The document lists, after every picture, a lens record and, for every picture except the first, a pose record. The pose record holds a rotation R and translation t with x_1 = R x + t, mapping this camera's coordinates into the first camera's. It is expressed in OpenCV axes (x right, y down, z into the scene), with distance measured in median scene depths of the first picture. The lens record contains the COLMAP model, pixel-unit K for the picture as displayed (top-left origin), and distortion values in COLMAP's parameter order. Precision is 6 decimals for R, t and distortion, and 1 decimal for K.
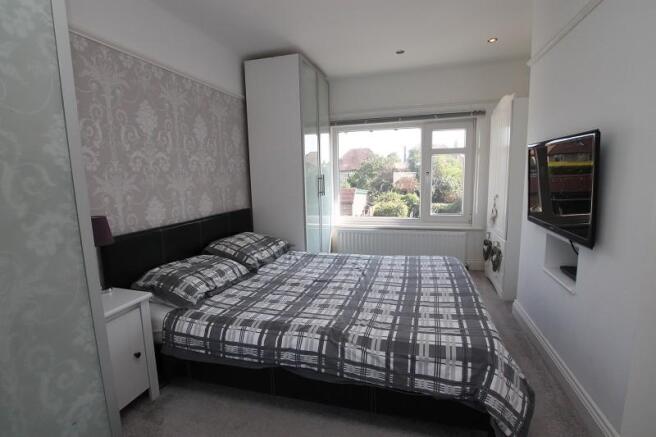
lens RADIAL K [[308.6, 0, 328.0], [0, 308.6, 218.5], [0, 0, 1]] dist [-0.029711, 0.000544]
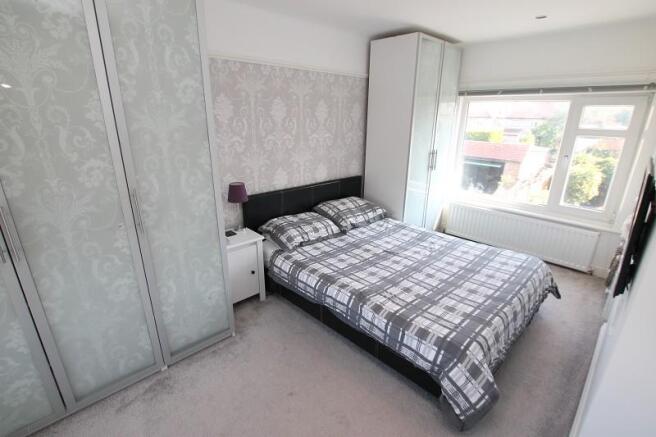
lens RADIAL K [[308.6, 0, 328.0], [0, 308.6, 218.5], [0, 0, 1]] dist [-0.029711, 0.000544]
pose [[0.866298, 0.188829, -0.462462, 0.327511], [-0.102887, 0.973398, 0.204720, -0.160328], [0.488817, -0.129767, 0.862681, -0.146076]]
